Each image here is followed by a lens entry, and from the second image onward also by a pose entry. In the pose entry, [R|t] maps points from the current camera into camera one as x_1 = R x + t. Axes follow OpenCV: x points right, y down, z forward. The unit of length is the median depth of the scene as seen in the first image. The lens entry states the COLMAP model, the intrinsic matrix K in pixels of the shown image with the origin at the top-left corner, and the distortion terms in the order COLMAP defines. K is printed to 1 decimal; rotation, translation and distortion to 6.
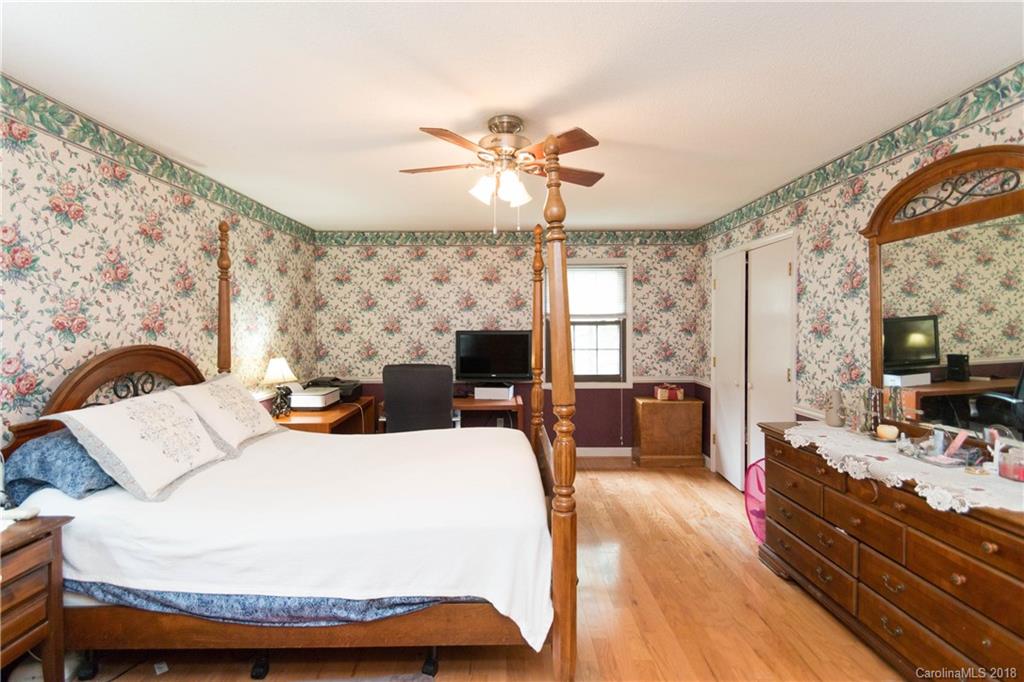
lens RADIAL K [[475.3, 0, 511.8], [0, 475.3, 341.5], [0, 0, 1]] dist [0.001963, -0.000801]
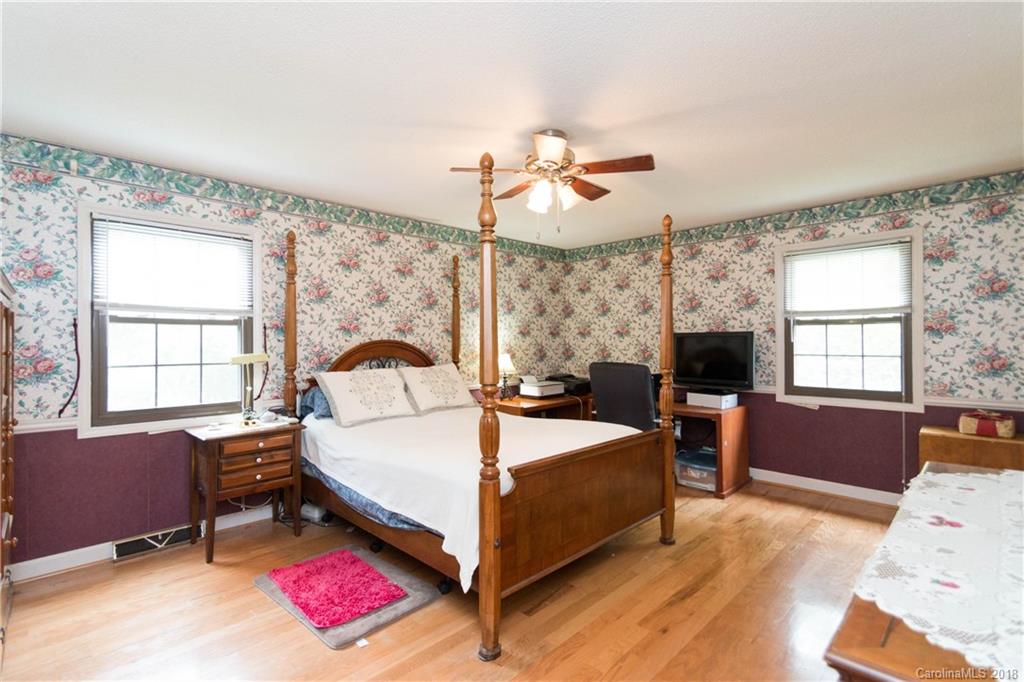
lens RADIAL K [[475.3, 0, 513.0], [0, 475.3, 338.8], [0, 0, 1]] dist [0.001963, -0.000801]
pose [[0.701801, -0.005038, -0.712355, 0.423206], [-0.016901, 0.999576, -0.023720, 0.021944], [0.712173, 0.028686, 0.701418, 0.105467]]
